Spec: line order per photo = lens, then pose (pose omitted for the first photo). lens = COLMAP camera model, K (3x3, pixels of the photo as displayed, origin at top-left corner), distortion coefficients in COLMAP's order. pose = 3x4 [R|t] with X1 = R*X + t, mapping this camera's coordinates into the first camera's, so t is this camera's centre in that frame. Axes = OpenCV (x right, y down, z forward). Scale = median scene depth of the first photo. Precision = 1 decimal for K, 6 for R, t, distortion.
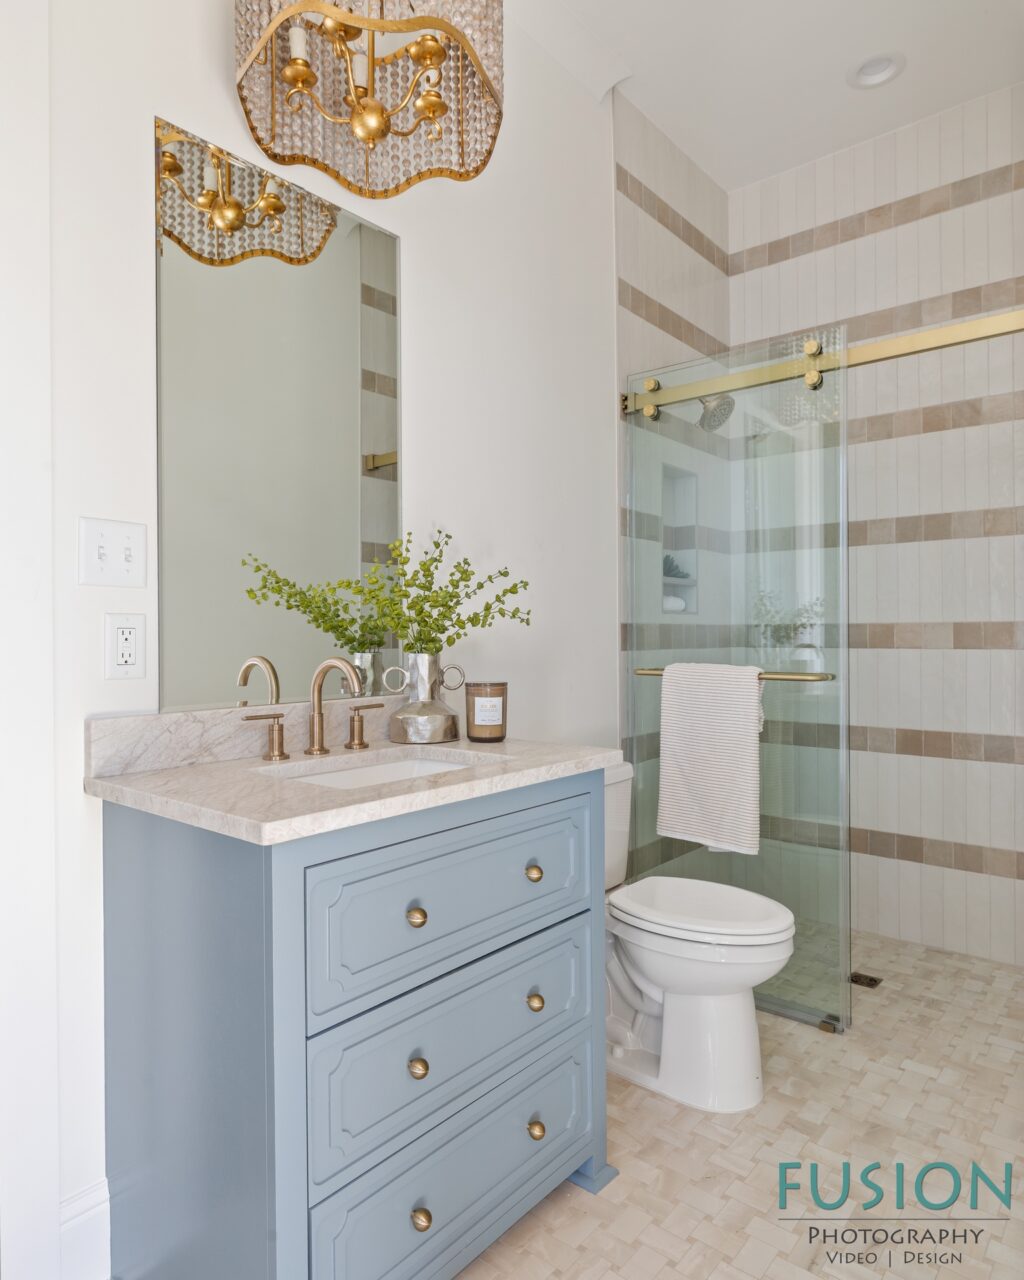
lens RADIAL K [[799.0, 0, 533.8], [0, 799.0, 630.3], [0, 0, 1]] dist [-0.002433, 0.000114]
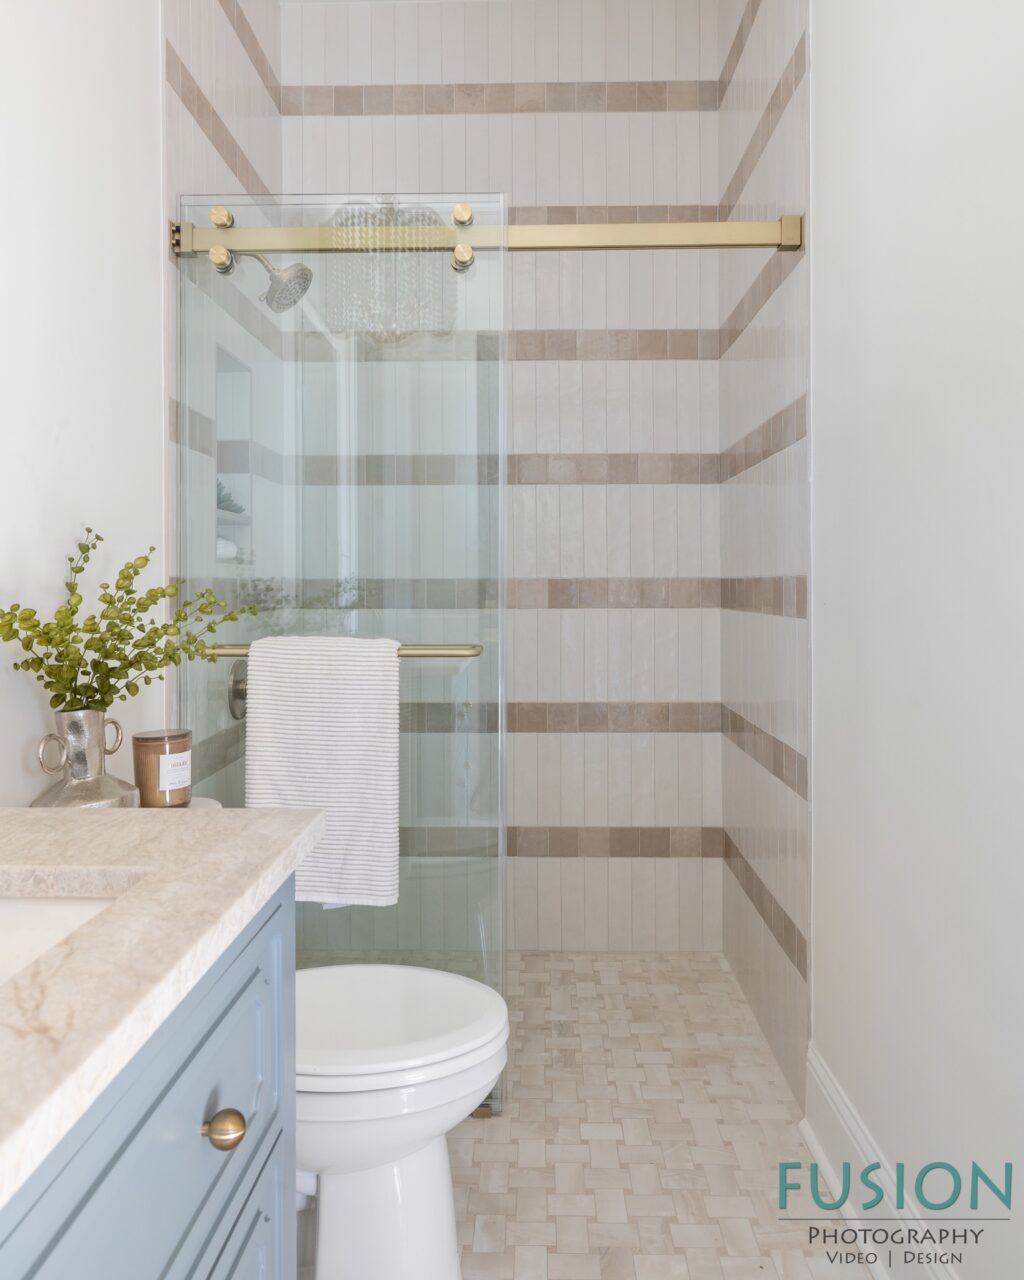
lens RADIAL K [[864.4, 0, 514.4], [0, 864.4, 580.3], [0, 0, 1]] dist [0.001264, -0.000479]
pose [[0.791816, 0.004904, 0.610740, -0.092678], [-0.004206, 0.999988, -0.002576, -0.005239], [-0.610745, -0.000529, 0.791827, 0.270327]]
